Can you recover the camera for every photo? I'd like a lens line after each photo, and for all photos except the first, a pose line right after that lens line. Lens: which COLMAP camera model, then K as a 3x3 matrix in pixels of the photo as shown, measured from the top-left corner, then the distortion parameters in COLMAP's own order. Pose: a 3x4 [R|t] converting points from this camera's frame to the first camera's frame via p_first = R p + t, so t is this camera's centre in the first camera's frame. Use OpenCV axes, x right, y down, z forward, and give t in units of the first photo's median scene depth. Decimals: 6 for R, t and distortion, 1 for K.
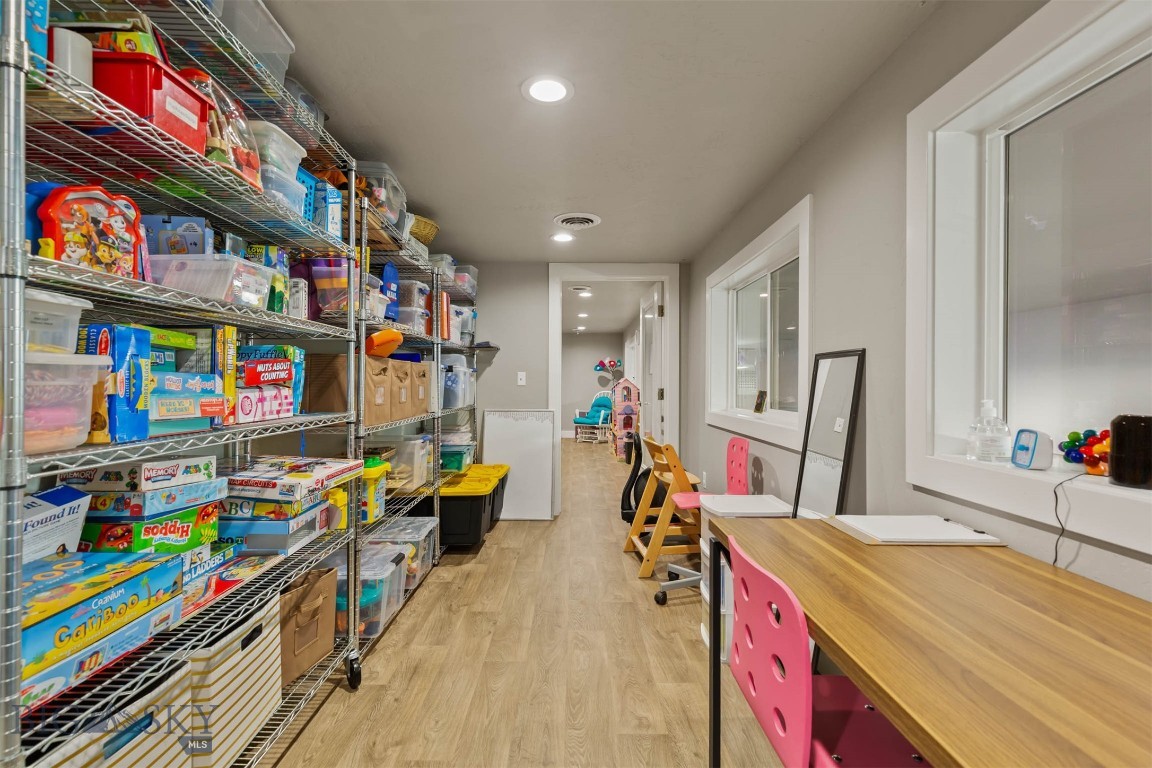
lens RADIAL K [[520.9, 0, 582.3], [0, 520.9, 377.0], [0, 0, 1]] dist [0.008975, -0.001248]
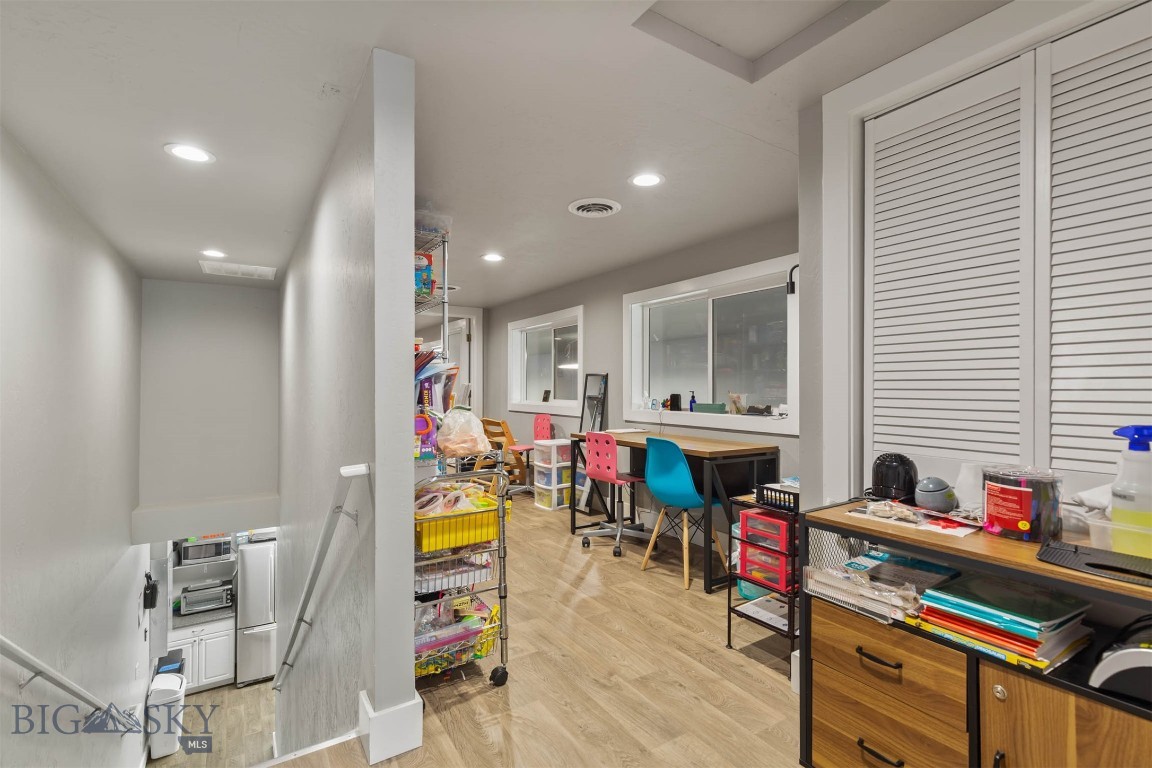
lens RADIAL K [[520.9, 0, 579.7], [0, 520.9, 387.1], [0, 0, 1]] dist [0.008975, -0.001248]
pose [[0.853756, -0.015237, 0.520450, -1.061363], [0.005720, 0.999786, 0.019888, -0.042075], [-0.520642, -0.014003, 0.853660, -1.308842]]
